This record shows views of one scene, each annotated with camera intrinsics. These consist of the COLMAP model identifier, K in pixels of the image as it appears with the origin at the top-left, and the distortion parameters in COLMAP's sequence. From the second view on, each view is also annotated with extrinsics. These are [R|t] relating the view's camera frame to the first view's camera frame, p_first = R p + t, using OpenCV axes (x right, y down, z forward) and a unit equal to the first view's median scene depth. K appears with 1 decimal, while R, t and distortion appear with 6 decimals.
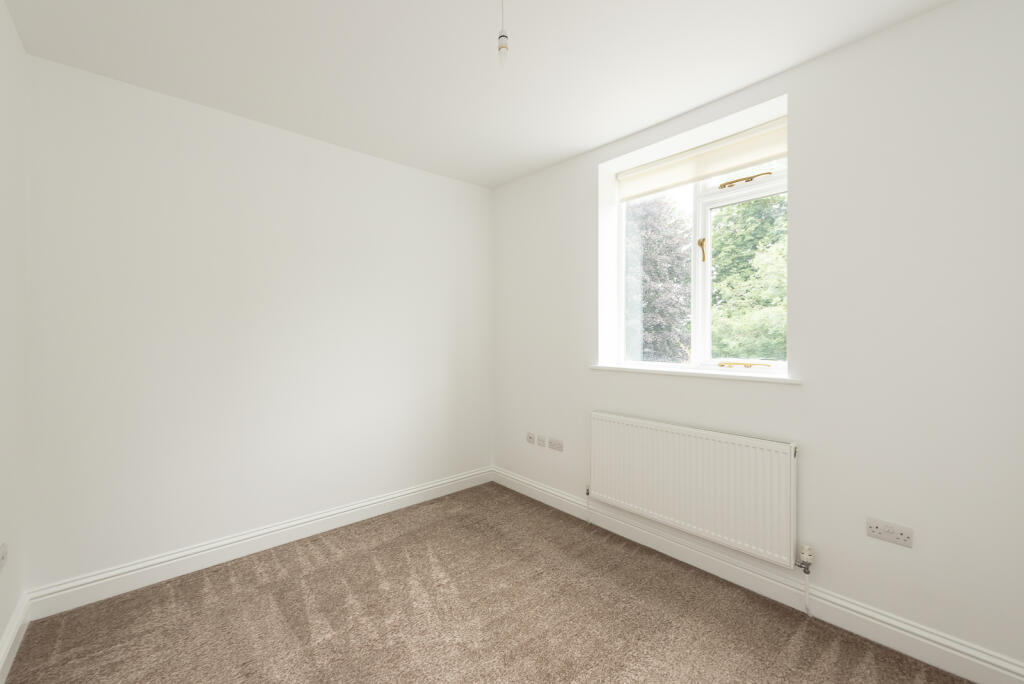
lens RADIAL K [[409.3, 0, 515.4], [0, 409.3, 342.0], [0, 0, 1]] dist [0.003520, 0.000018]
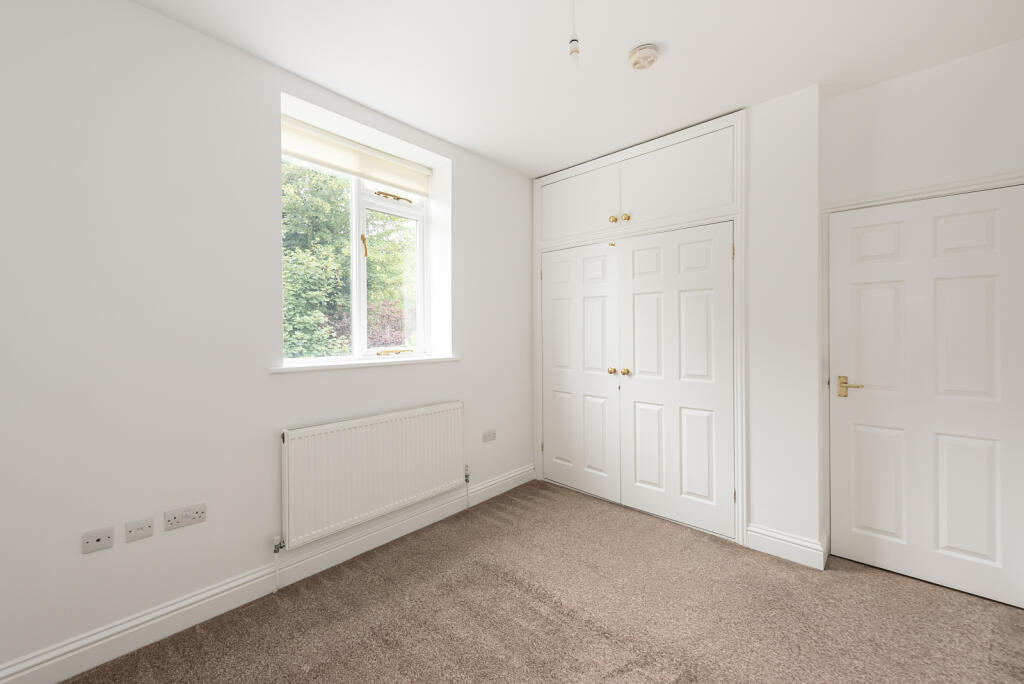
lens RADIAL K [[409.3, 0, 515.2], [0, 409.3, 333.6], [0, 0, 1]] dist [0.003520, 0.000018]
pose [[-0.102201, -0.004073, 0.994755, -0.632058], [0.016068, 0.999854, 0.005745, 0.001051], [-0.994634, 0.016571, -0.102121, 0.740958]]
